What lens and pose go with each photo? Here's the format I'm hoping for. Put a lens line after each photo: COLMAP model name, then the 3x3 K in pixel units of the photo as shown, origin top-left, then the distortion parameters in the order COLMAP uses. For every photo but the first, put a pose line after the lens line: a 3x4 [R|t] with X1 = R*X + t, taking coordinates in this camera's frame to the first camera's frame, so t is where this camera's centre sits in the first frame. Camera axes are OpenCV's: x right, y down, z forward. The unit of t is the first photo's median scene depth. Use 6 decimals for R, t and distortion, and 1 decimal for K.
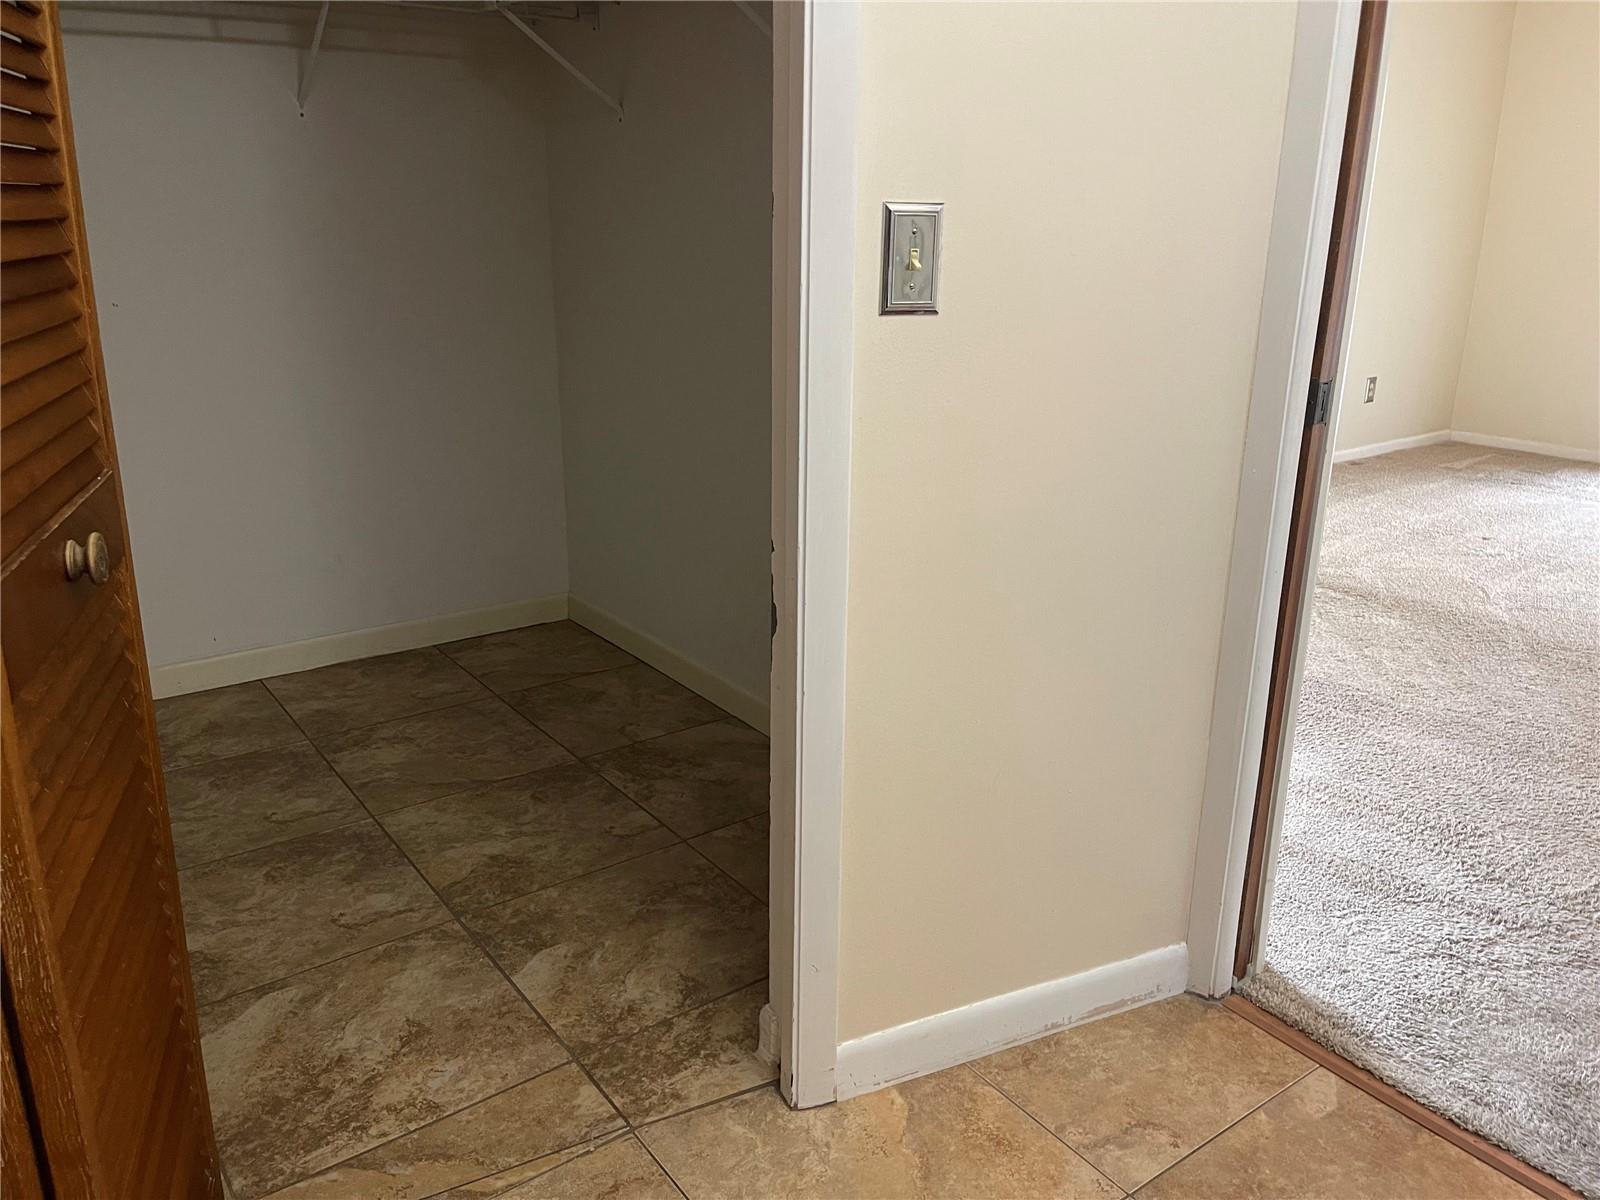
lens RADIAL K [[1215.3, 0, 799.5], [0, 1215.3, 590.9], [0, 0, 1]] dist [0.053470, -0.068000]
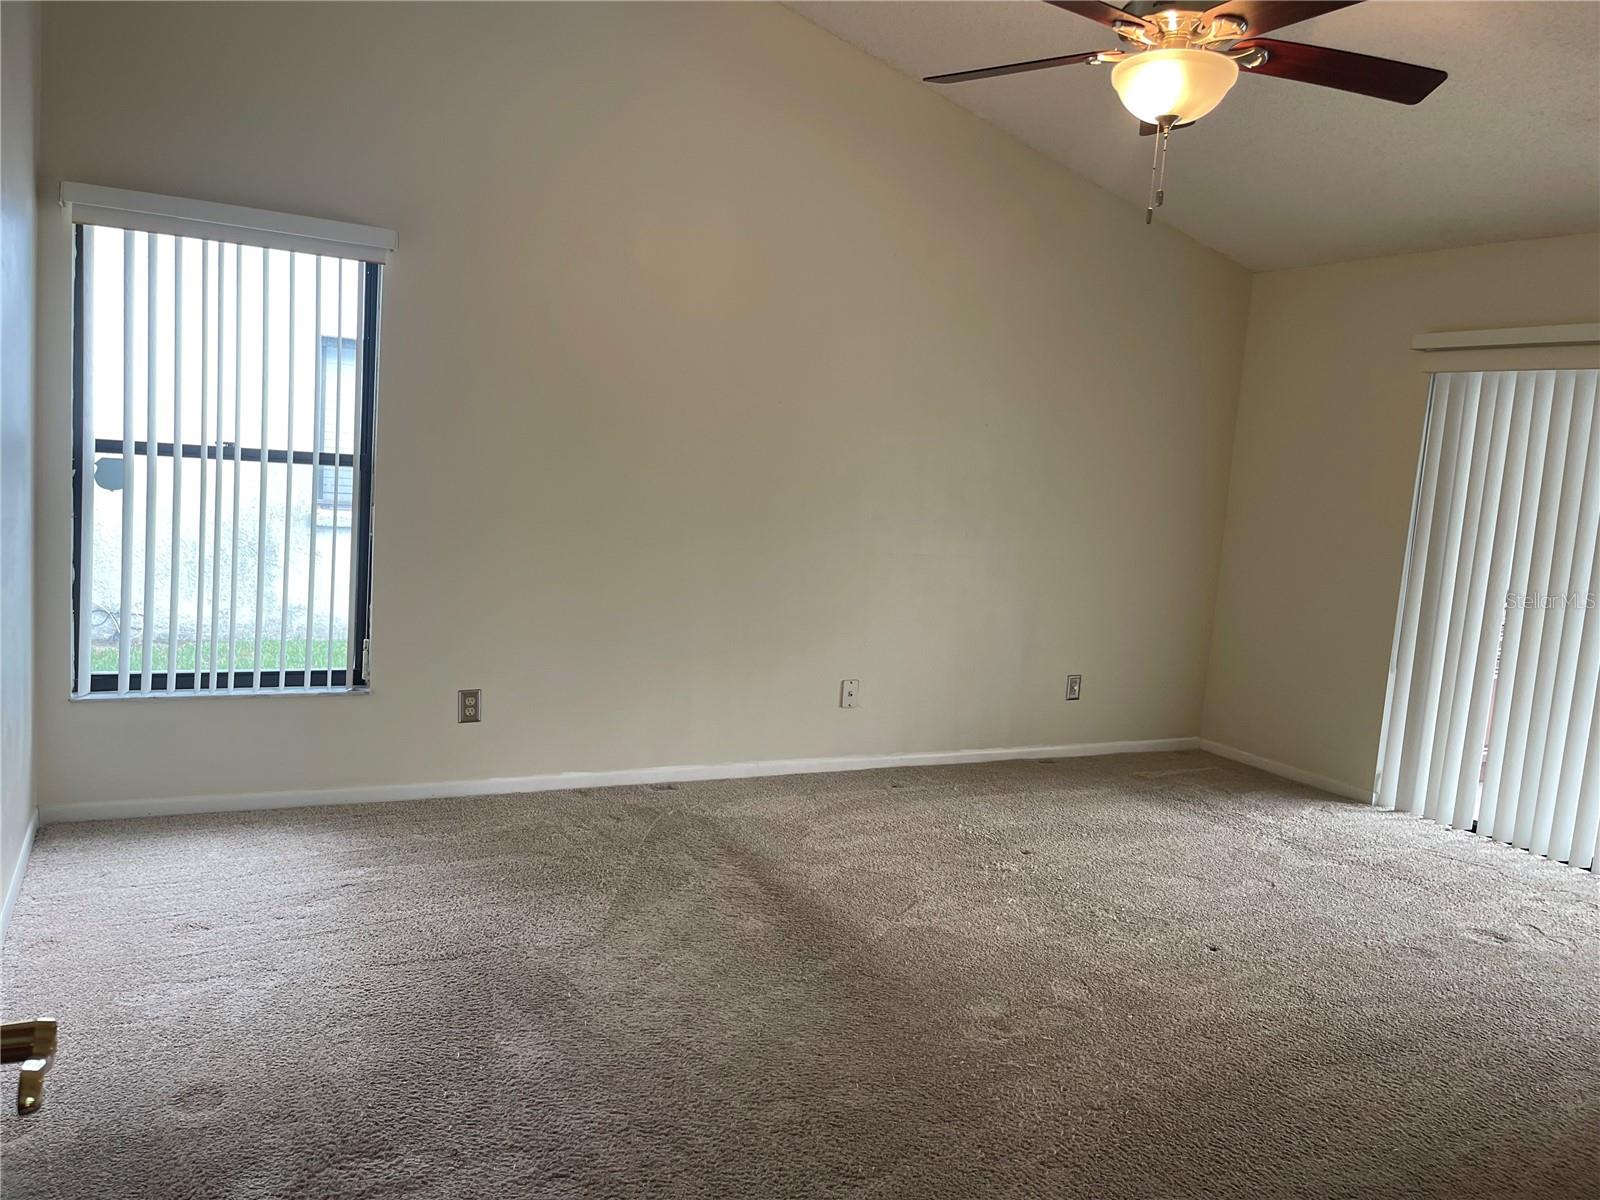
lens RADIAL K [[1215.3, 0, 808.2], [0, 1215.3, 599.2], [0, 0, 1]] dist [0.053470, -0.068000]
pose [[0.984241, 0.076613, -0.159372, 0.445024], [-0.105631, 0.977528, -0.182431, -0.037326], [0.141814, 0.196390, 0.970216, 0.018502]]
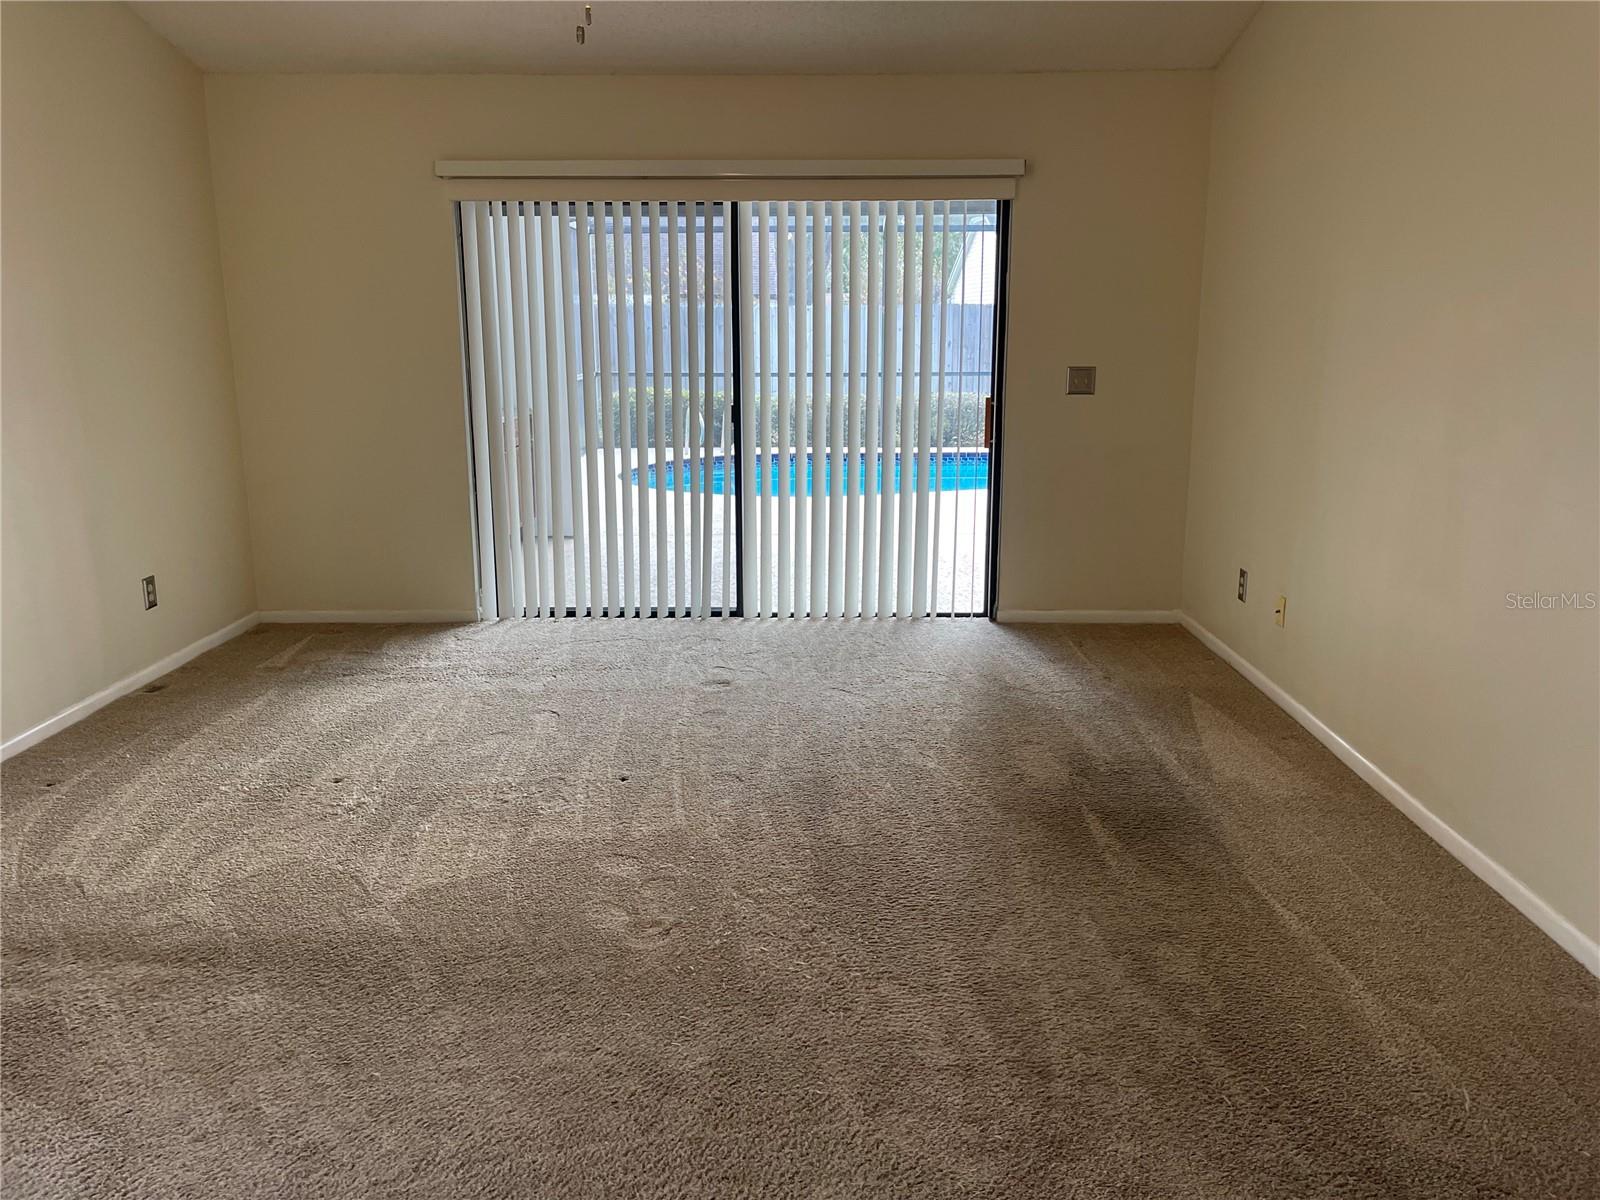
lens RADIAL K [[1215.3, 0, 803.9], [0, 1215.3, 585.4], [0, 0, 1]] dist [0.053470, -0.068000]
pose [[0.606278, -0.185739, 0.773258, 0.120390], [0.248333, 0.967937, 0.037794, -0.102624], [-0.755485, 0.169111, 0.632964, 0.194937]]
